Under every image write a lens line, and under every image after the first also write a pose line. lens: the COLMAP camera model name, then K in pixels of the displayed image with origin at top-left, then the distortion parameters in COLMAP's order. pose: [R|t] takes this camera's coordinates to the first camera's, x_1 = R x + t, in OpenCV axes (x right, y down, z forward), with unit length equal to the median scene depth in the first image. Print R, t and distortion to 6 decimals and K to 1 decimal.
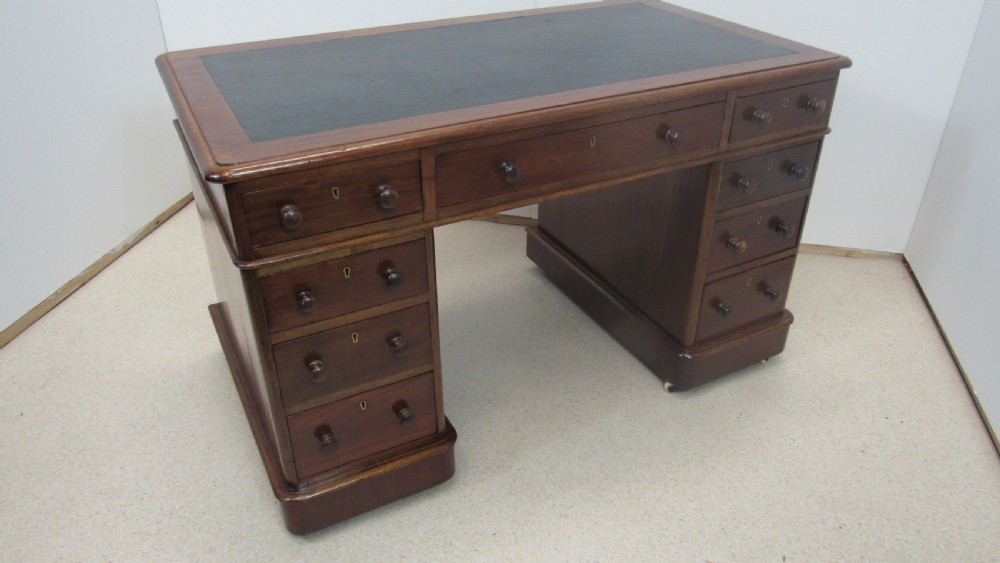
lens RADIAL K [[743.3, 0, 499.0], [0, 743.3, 286.7], [0, 0, 1]] dist [-0.034626, 0.010841]
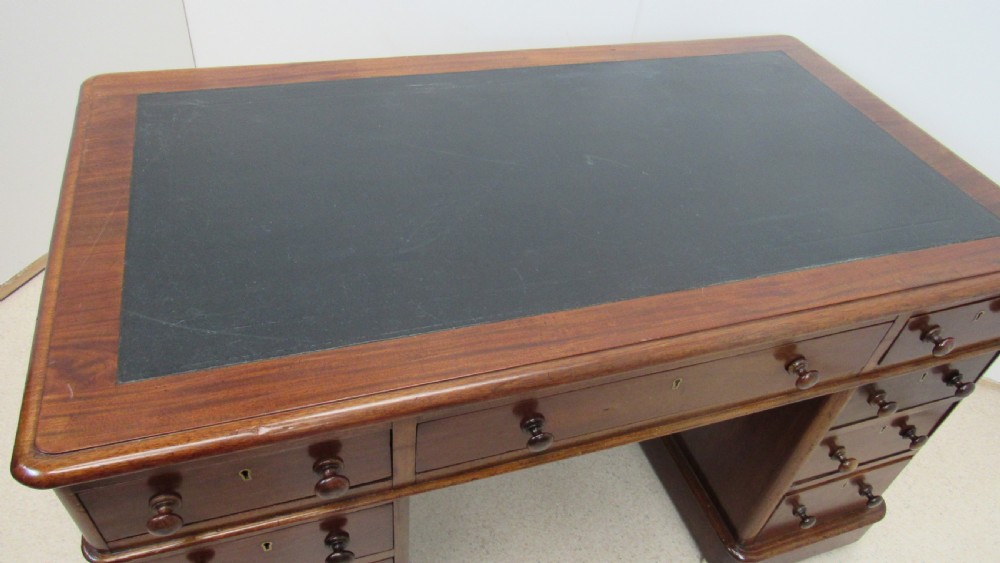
lens RADIAL K [[702.3, 0, 499.6], [0, 702.3, 283.8], [0, 0, 1]] dist [-0.030530, 0.008864]
pose [[0.983645, 0.172855, -0.050625, -0.007863], [-0.161217, 0.970277, 0.180479, -0.333840], [0.080317, -0.169365, 0.982275, 0.376103]]
